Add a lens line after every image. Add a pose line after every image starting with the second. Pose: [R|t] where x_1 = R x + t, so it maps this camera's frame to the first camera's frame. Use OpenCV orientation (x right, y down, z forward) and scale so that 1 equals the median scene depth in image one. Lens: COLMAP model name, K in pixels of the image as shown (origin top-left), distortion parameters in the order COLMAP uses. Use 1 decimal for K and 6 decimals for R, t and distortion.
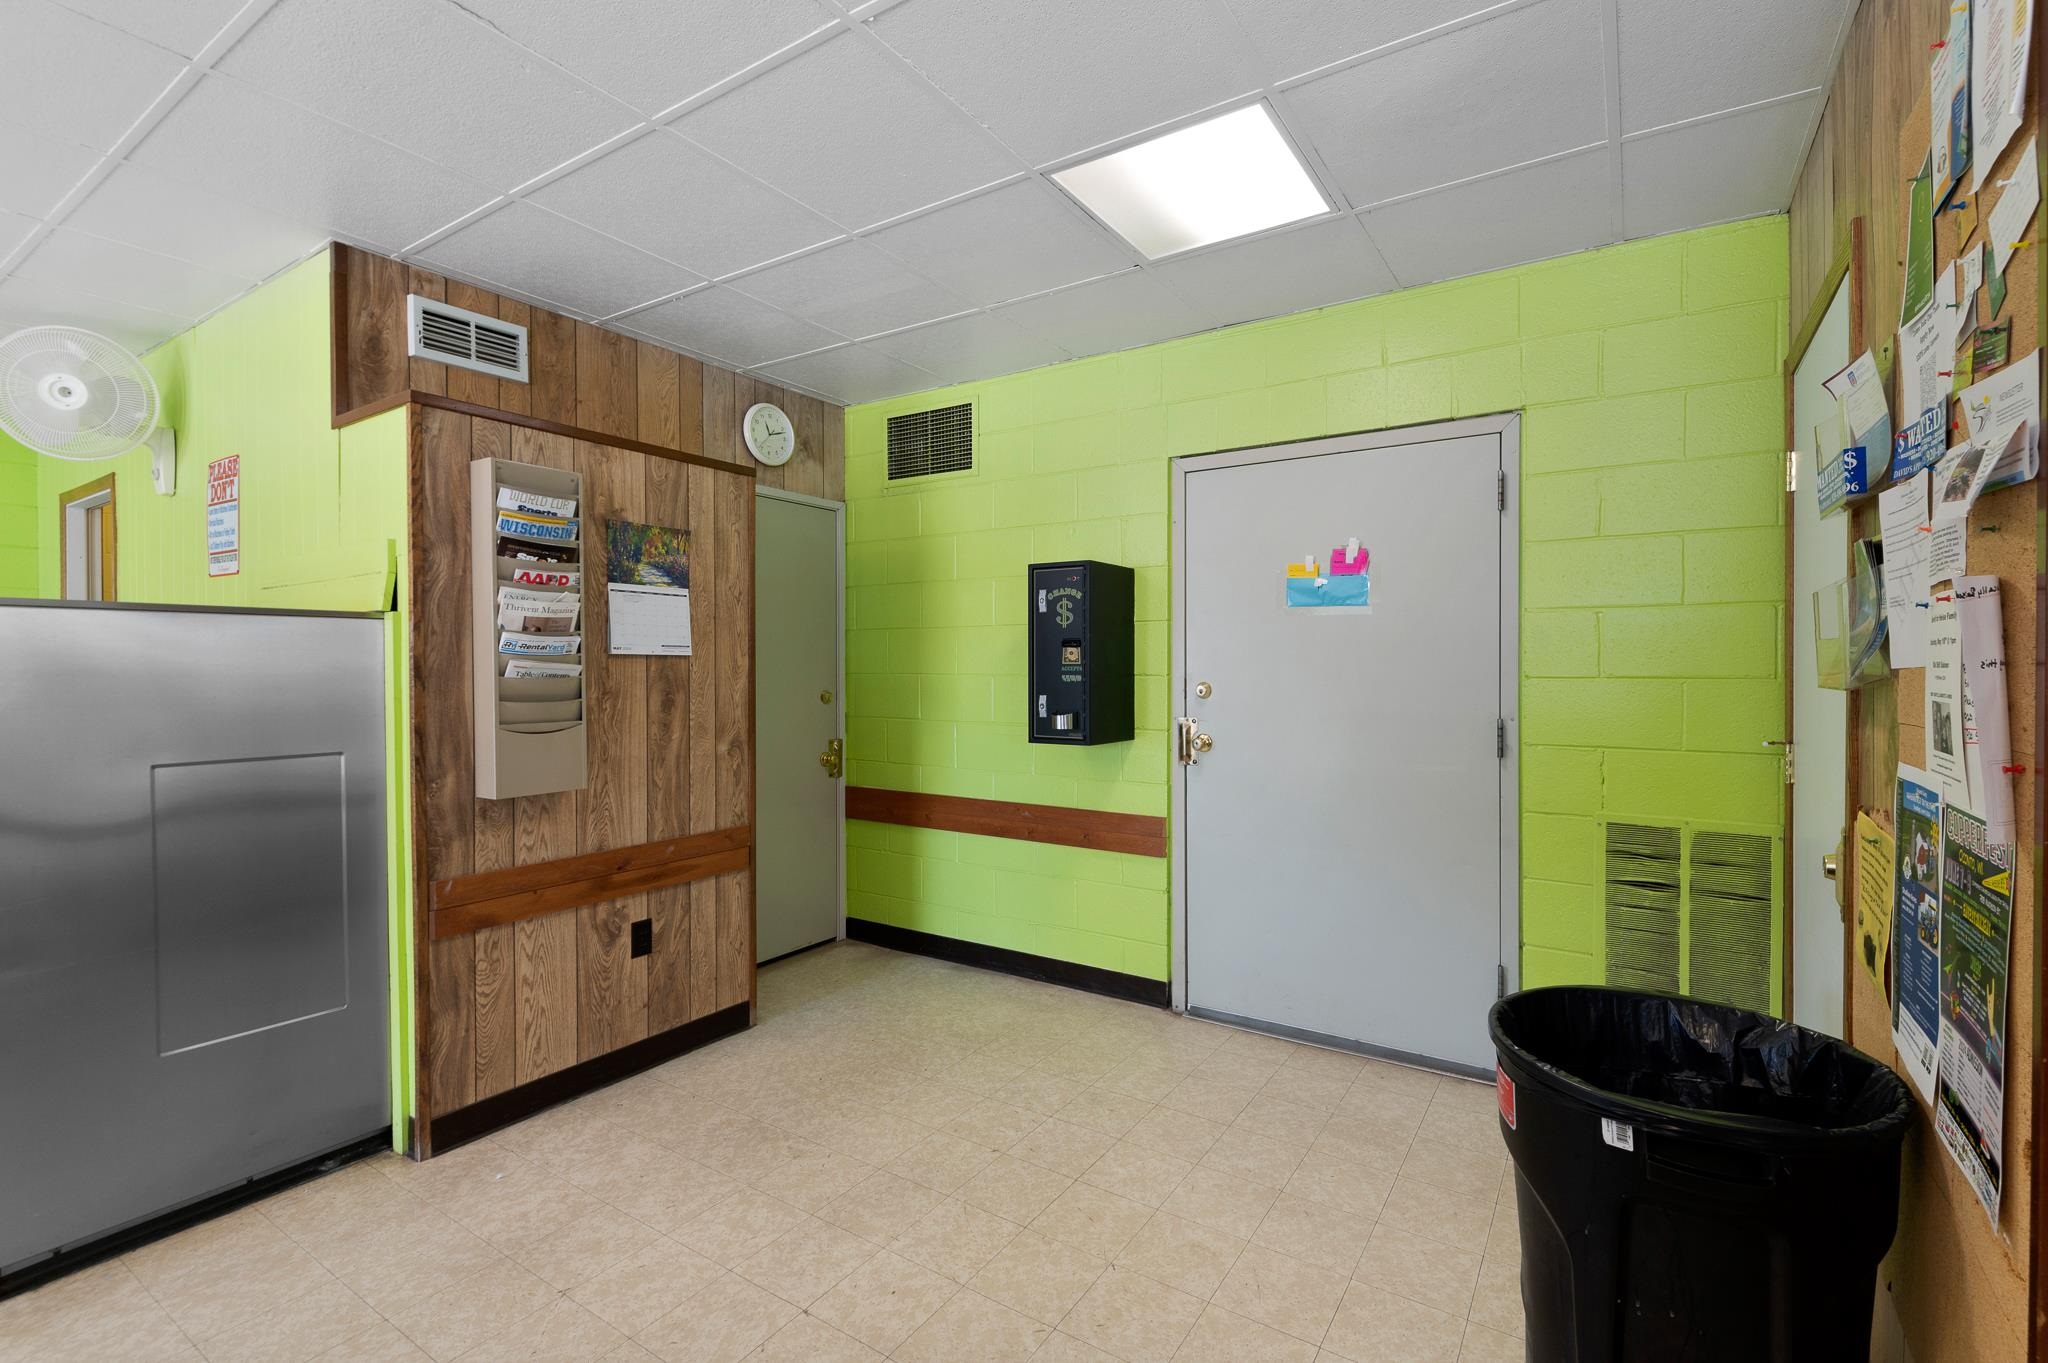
lens RADIAL K [[882.0, 0, 1035.2], [0, 882.0, 677.5], [0, 0, 1]] dist [0.015253, 0.000136]
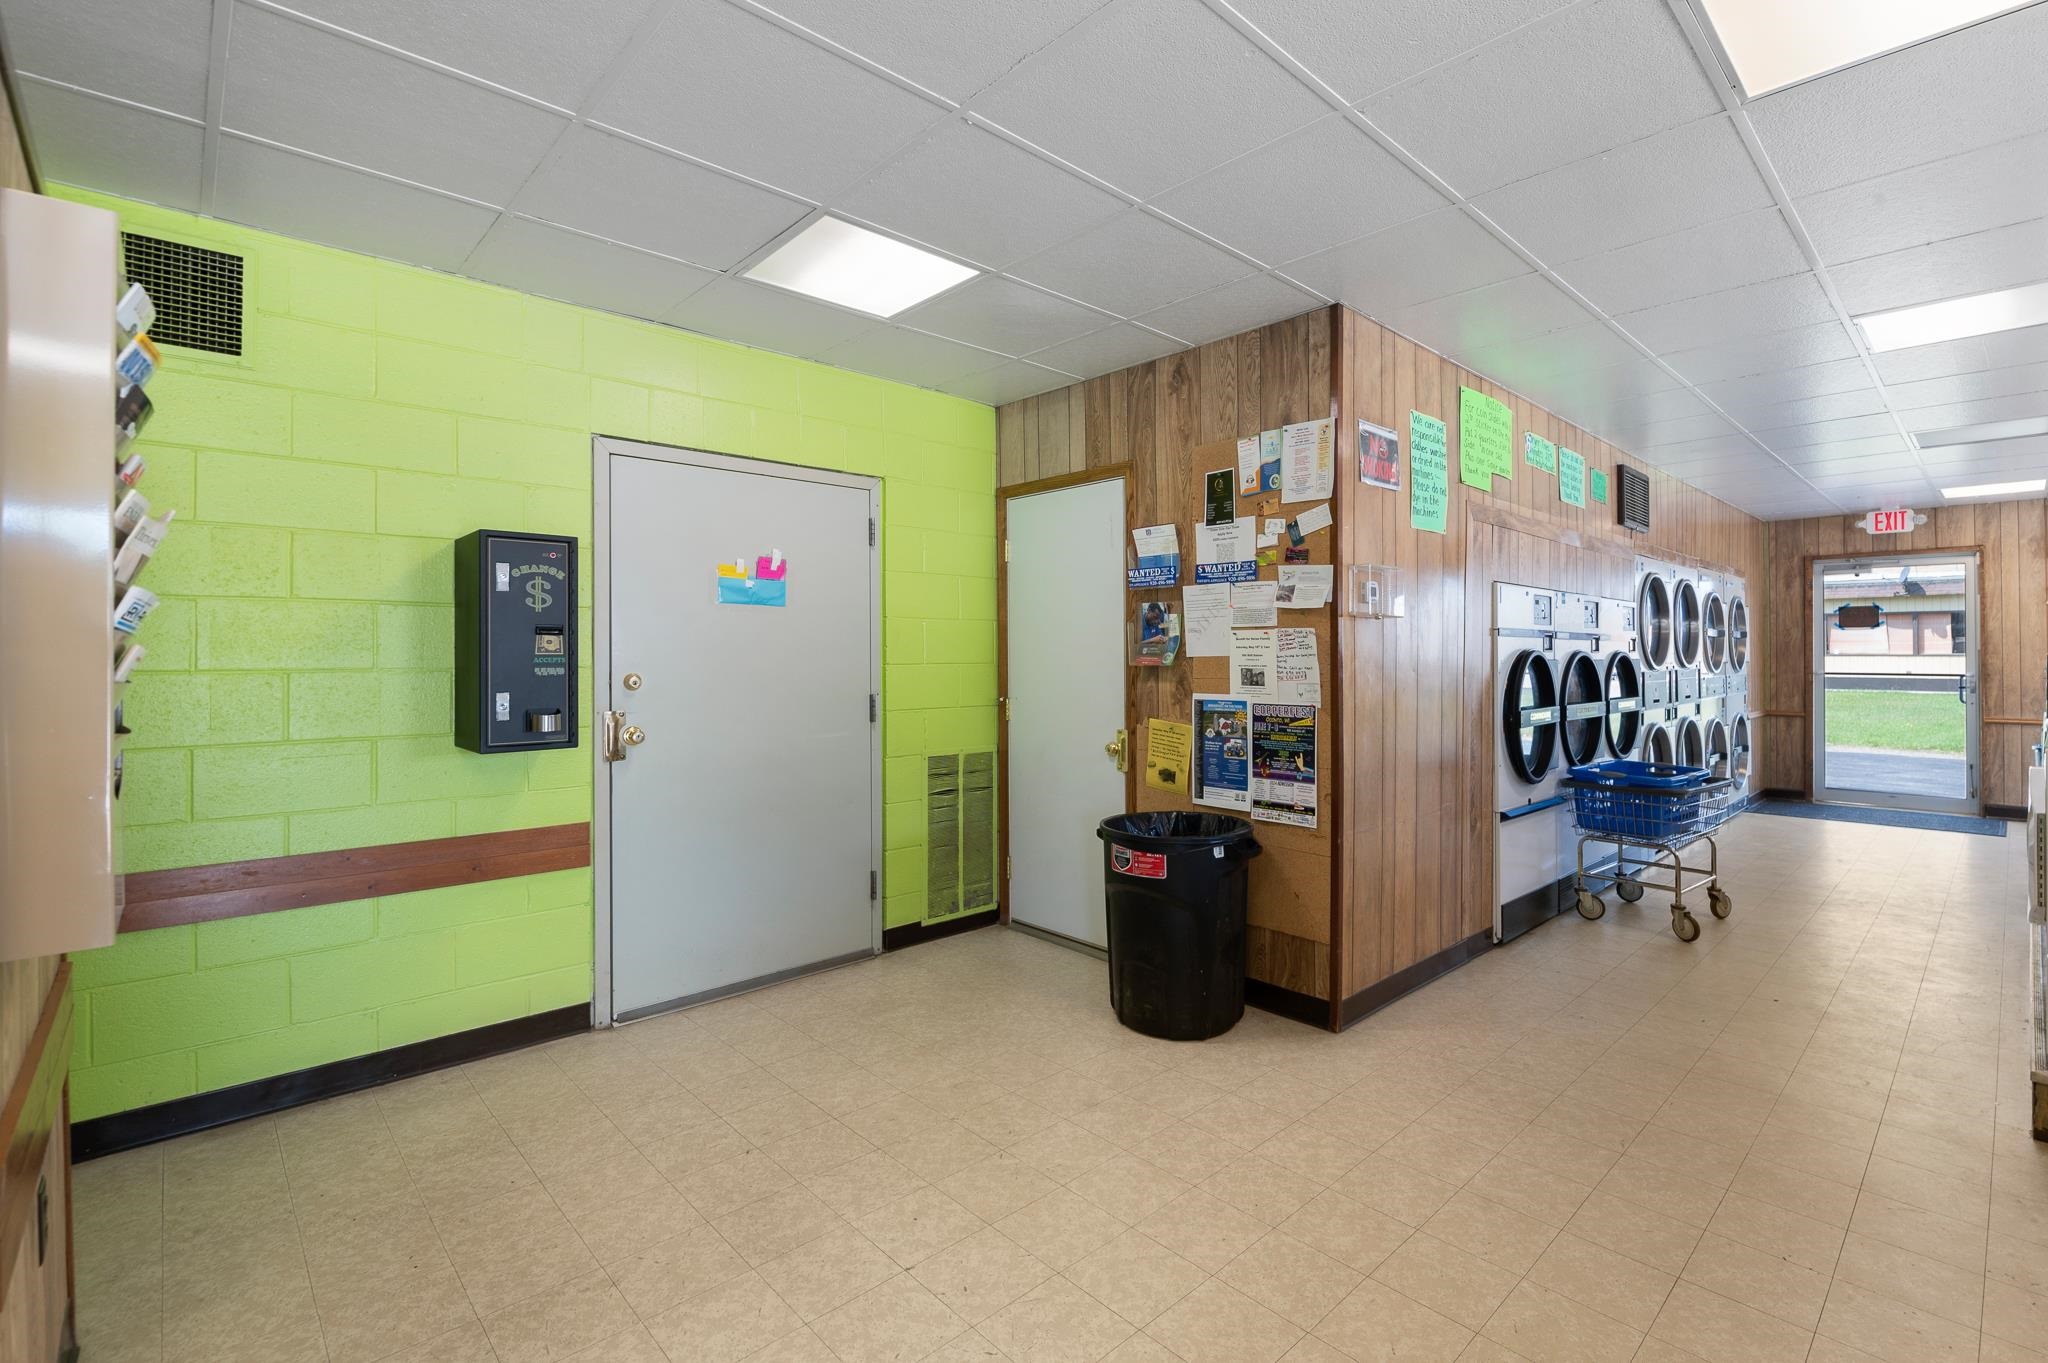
lens RADIAL K [[937.9, 0, 1037.2], [0, 937.9, 662.7], [0, 0, 1]] dist [0.003358, -0.000121]
pose [[0.263397, -0.004715, 0.964676, -0.713858], [0.019467, 0.999810, -0.000428, 0.002142], [-0.964491, 0.018892, 0.263439, 0.306594]]
